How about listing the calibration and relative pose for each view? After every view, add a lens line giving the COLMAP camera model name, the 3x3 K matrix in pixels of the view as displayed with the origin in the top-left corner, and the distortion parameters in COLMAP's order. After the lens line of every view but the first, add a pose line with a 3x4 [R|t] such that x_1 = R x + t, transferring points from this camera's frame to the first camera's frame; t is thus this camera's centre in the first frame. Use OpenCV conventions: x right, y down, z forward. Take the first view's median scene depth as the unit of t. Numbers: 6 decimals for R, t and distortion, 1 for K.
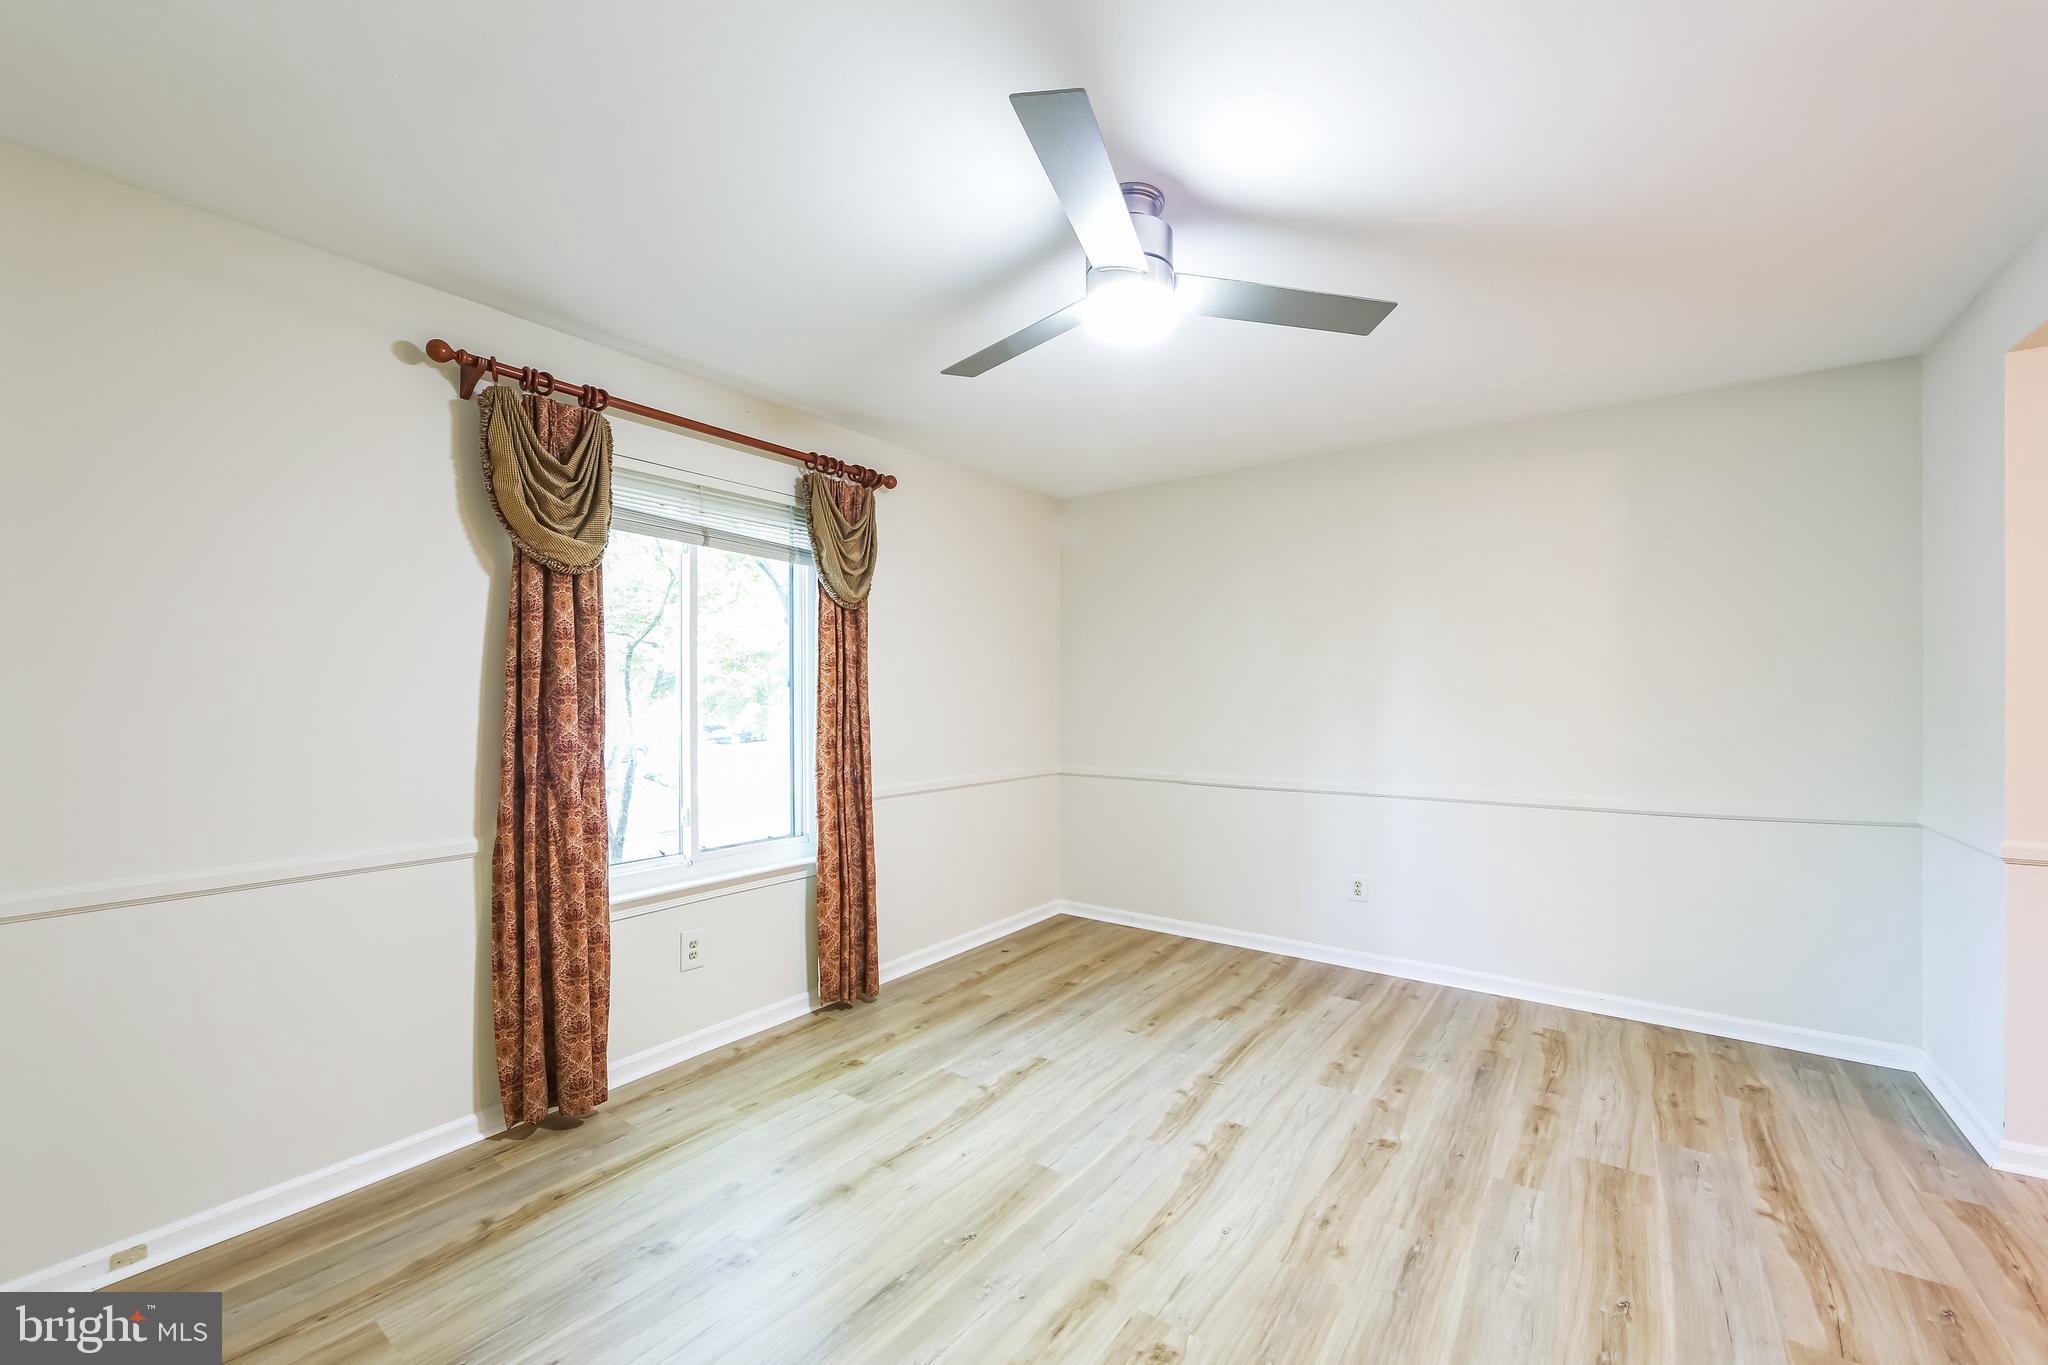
lens RADIAL K [[811.2, 0, 1019.1], [0, 811.2, 684.3], [0, 0, 1]] dist [-0.011836, 0.001941]
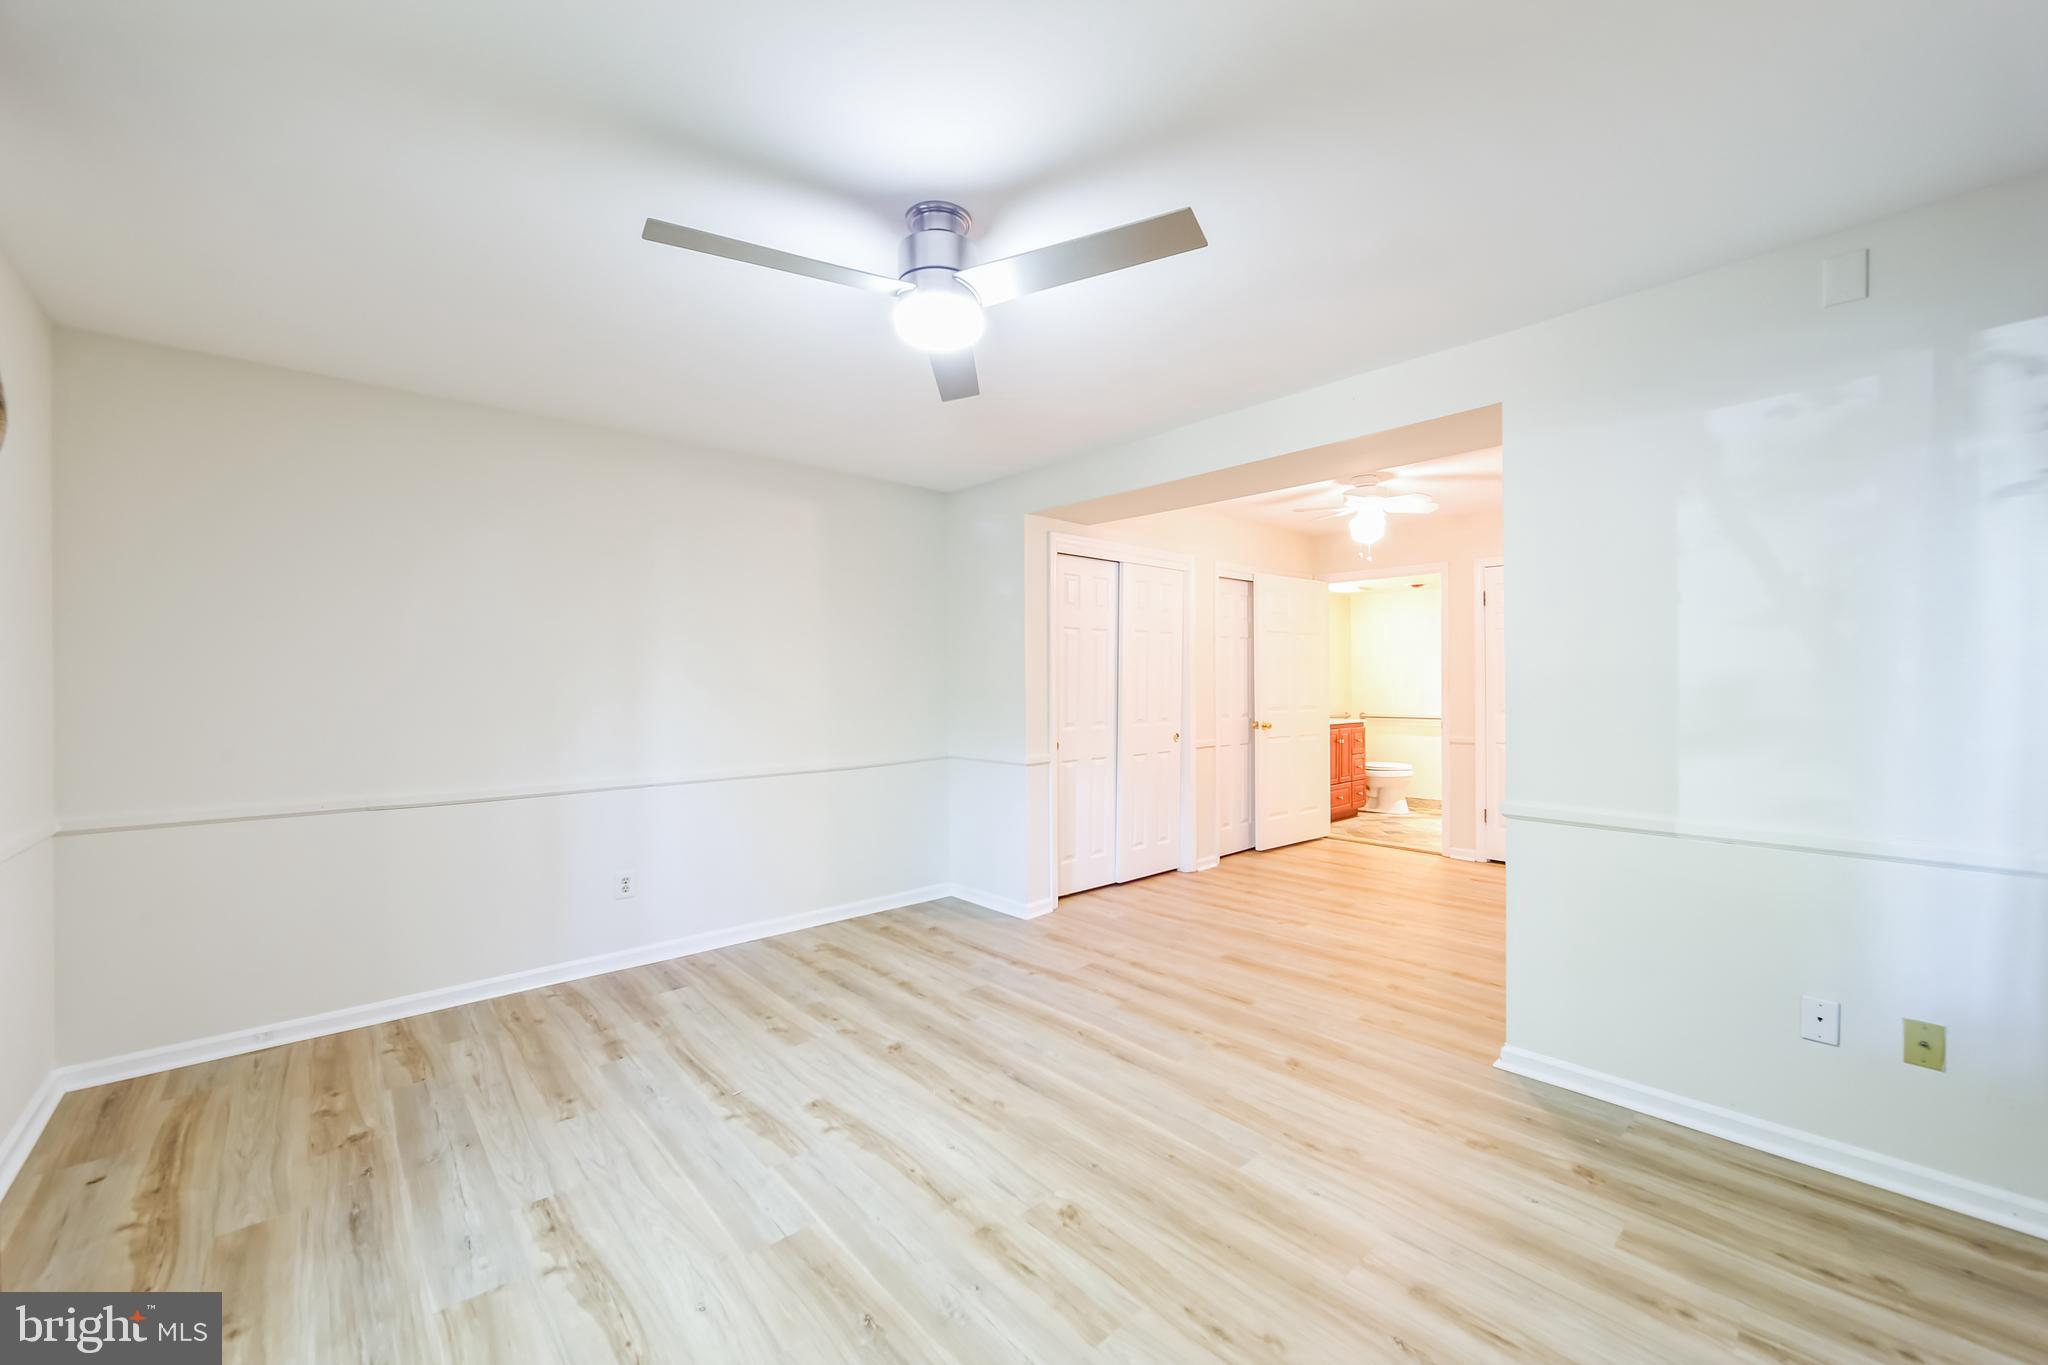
lens RADIAL K [[811.2, 0, 1030.2], [0, 811.2, 684.6], [0, 0, 1]] dist [-0.011836, 0.001941]
pose [[0.190685, -0.000373, 0.981651, -0.563644], [-0.007896, 0.999967, 0.001914, 0.009062], [-0.981620, -0.008116, 0.190676, 0.443272]]
